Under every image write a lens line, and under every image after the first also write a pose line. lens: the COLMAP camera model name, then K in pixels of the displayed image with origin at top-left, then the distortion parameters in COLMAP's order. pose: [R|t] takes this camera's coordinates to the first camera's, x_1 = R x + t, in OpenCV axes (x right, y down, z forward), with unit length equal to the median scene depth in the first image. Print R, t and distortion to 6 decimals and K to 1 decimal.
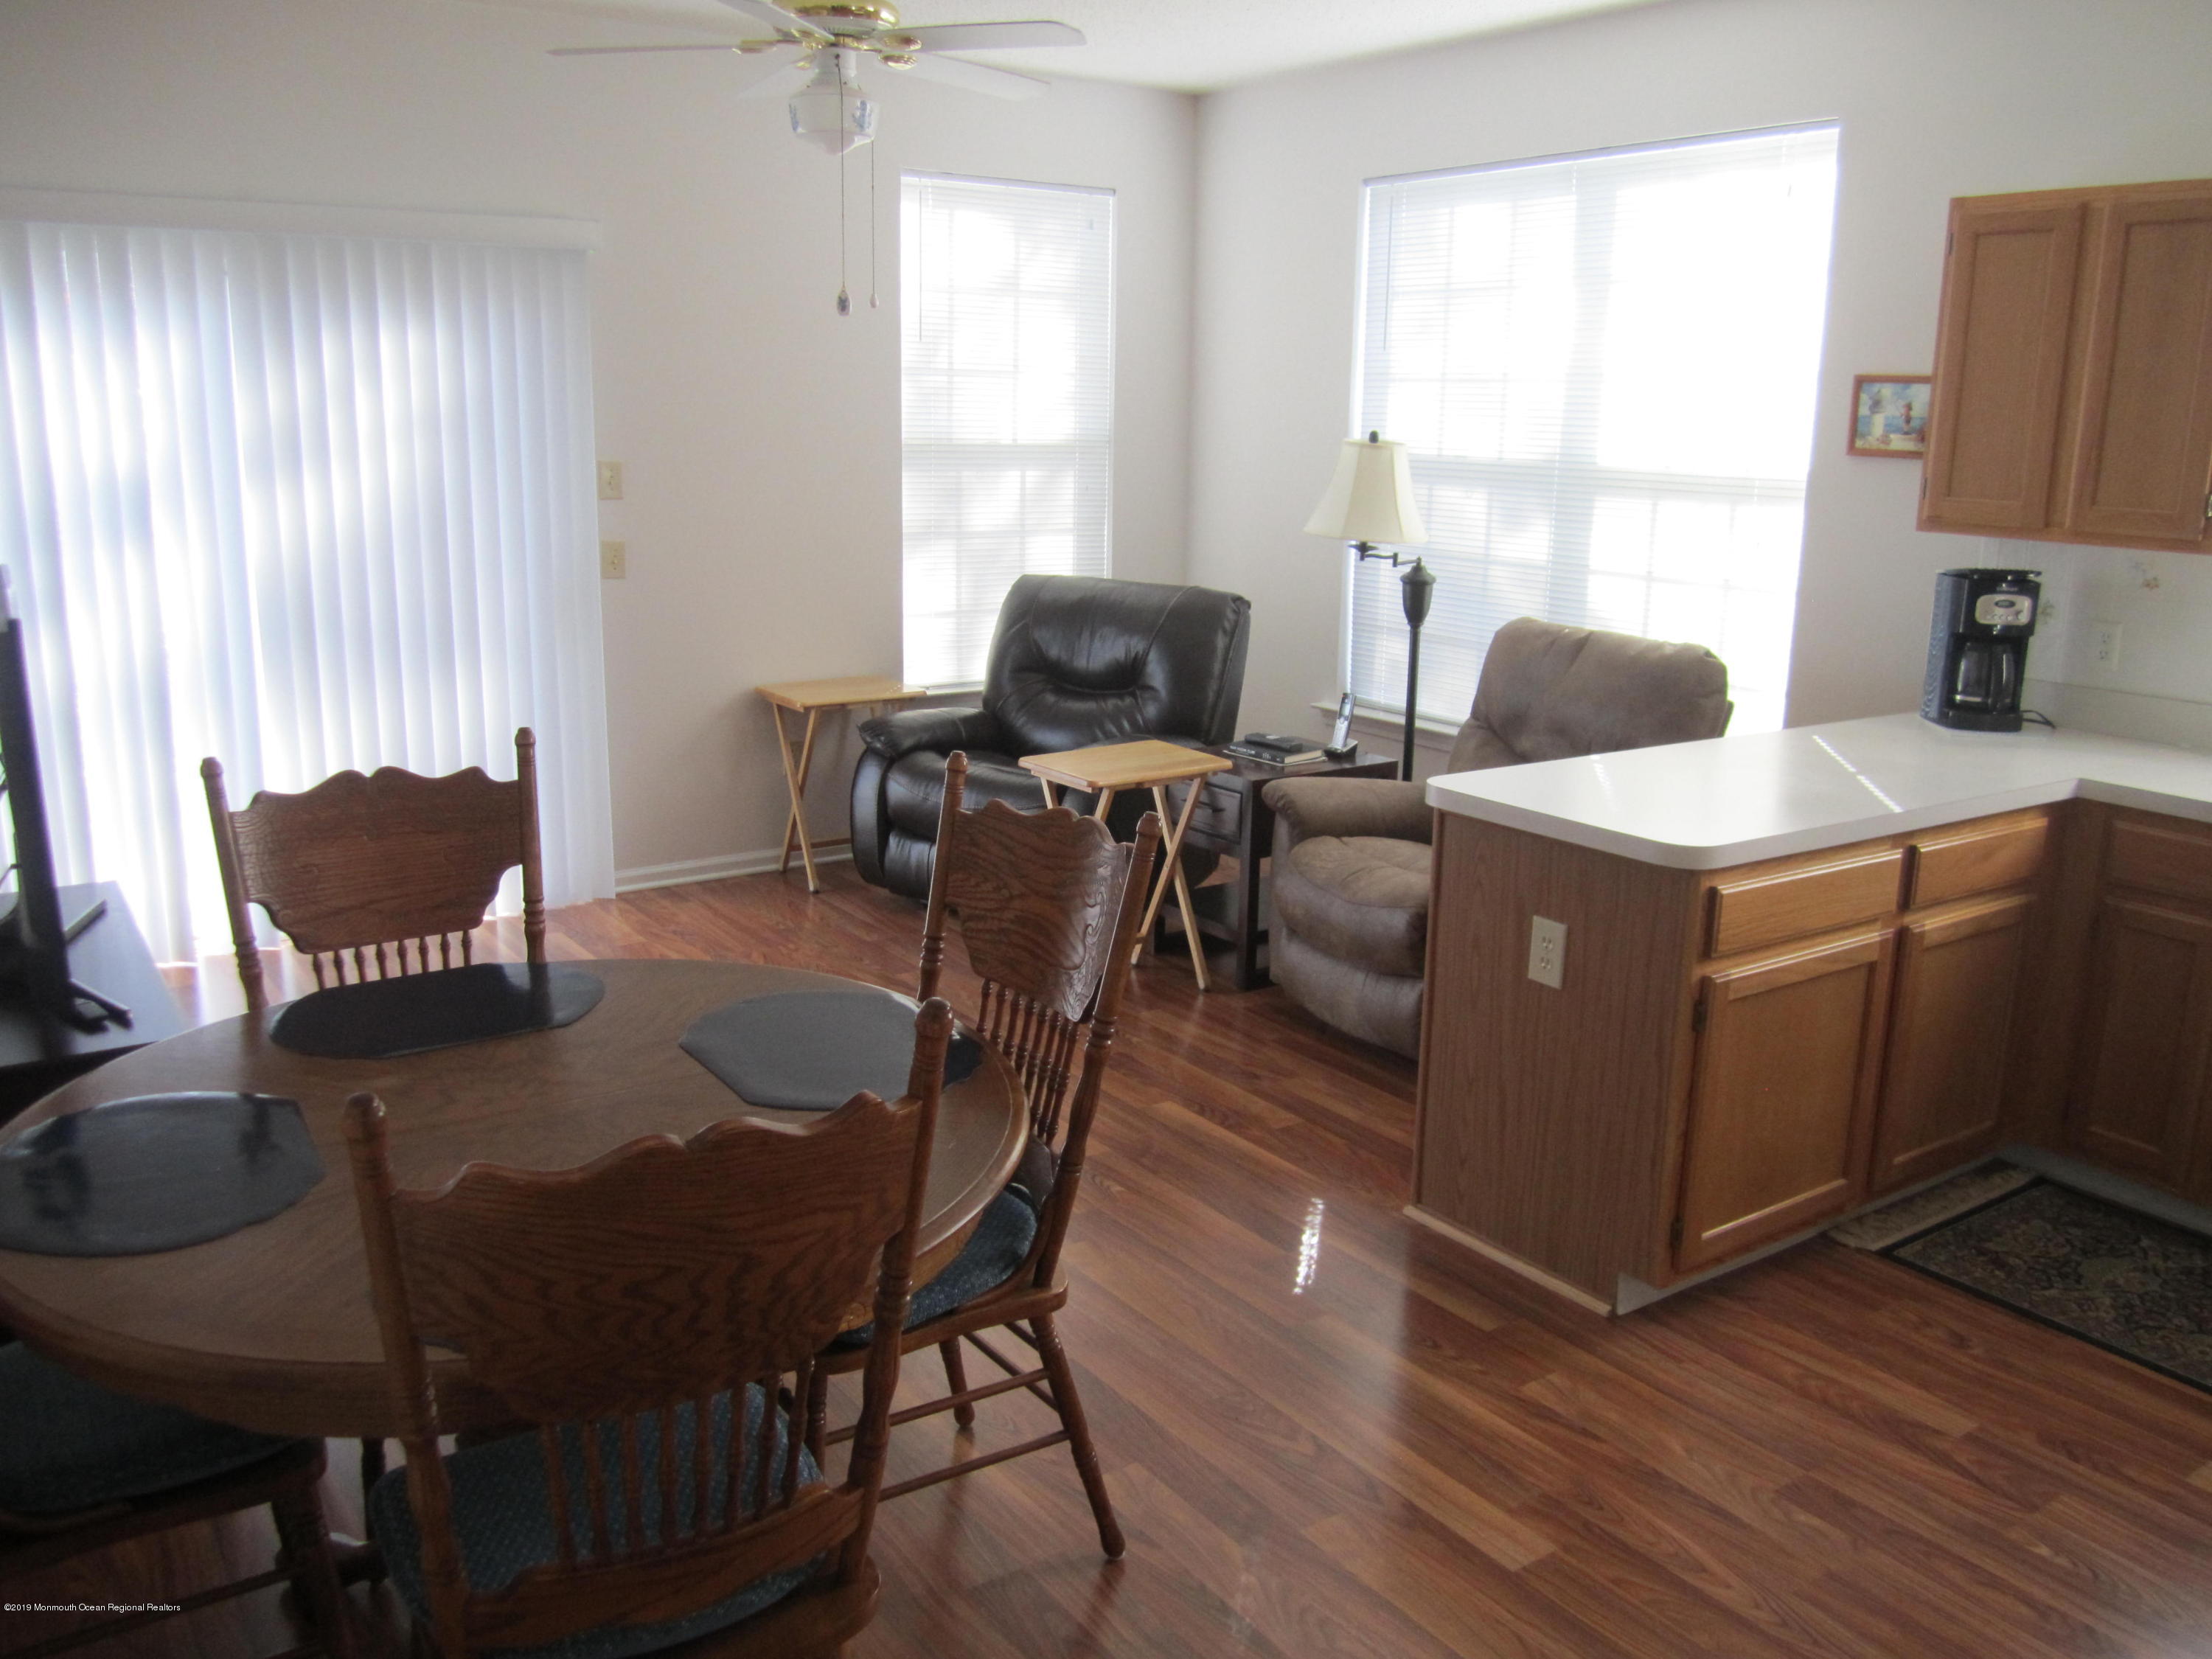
lens RADIAL K [[1818.7, 0, 1102.8], [0, 1818.7, 812.1], [0, 0, 1]] dist [-0.048540, 0.005000]
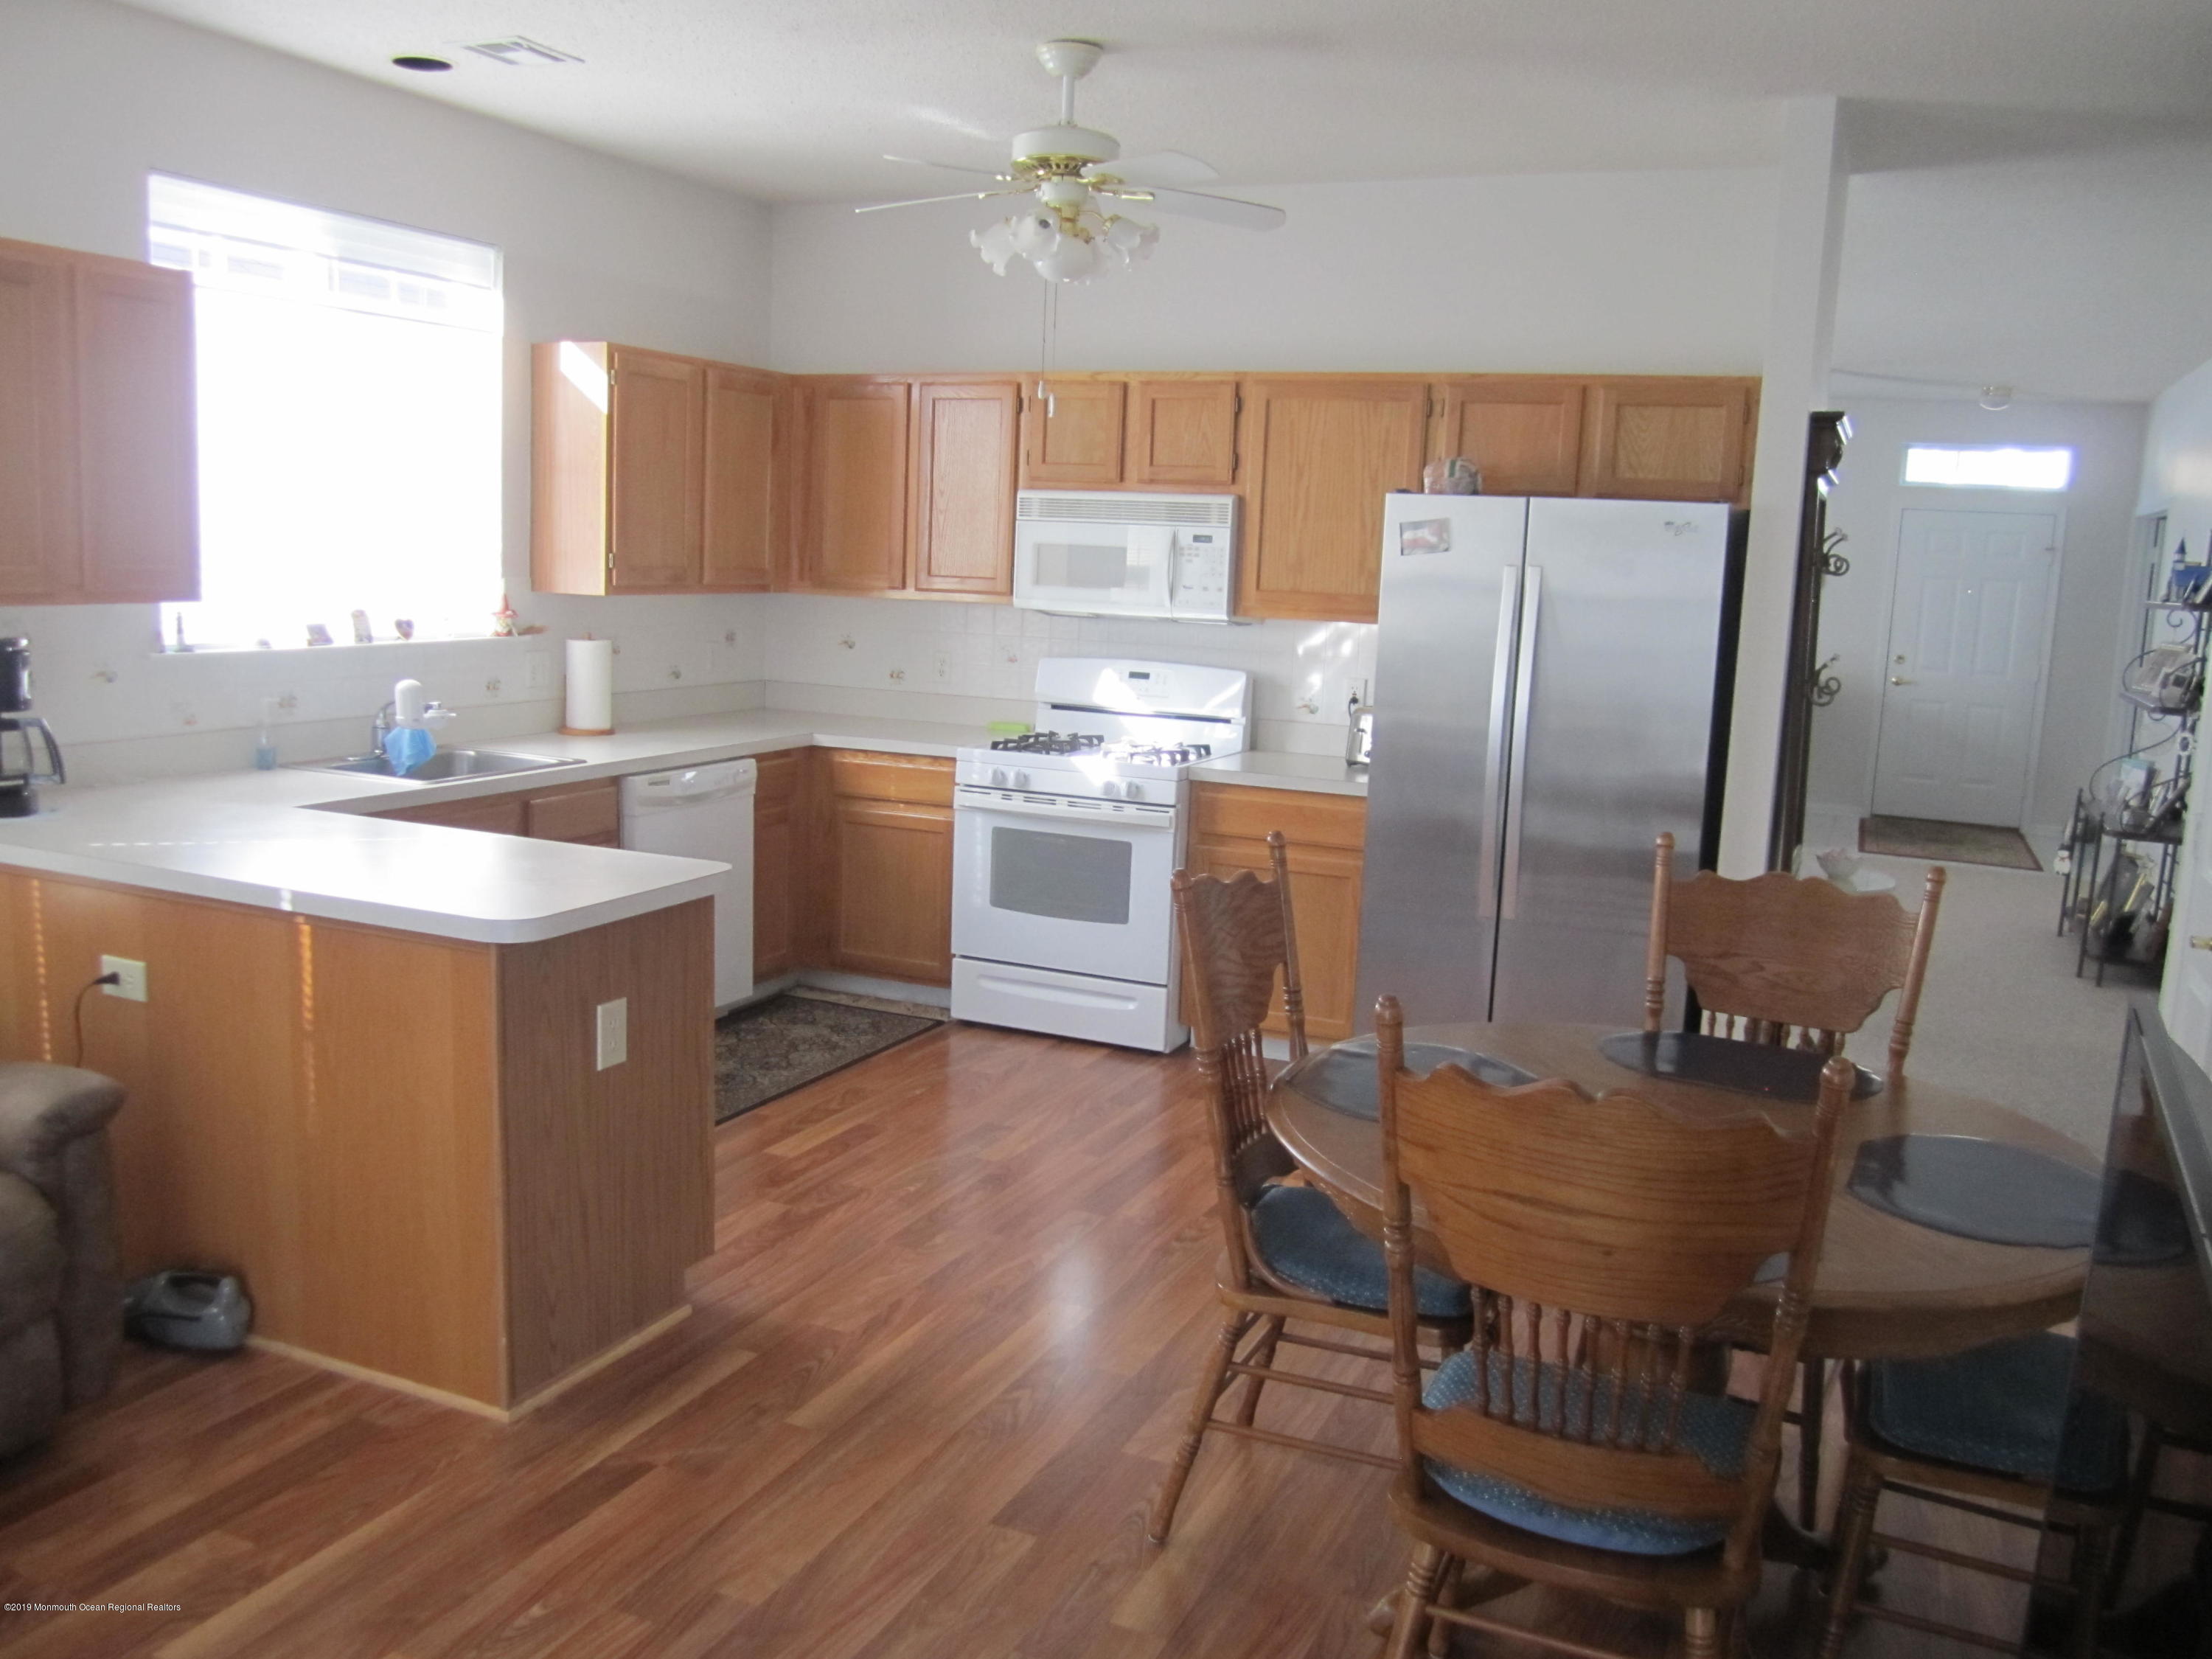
lens RADIAL K [[1818.7, 0, 1102.8], [0, 1818.7, 812.1], [0, 0, 1]] dist [-0.048540, 0.005000]
pose [[-0.520103, -0.164250, 0.838162, -0.721411], [0.137554, 0.952417, 0.271996, -0.277057], [-0.842954, 0.256758, -0.472761, 1.211257]]
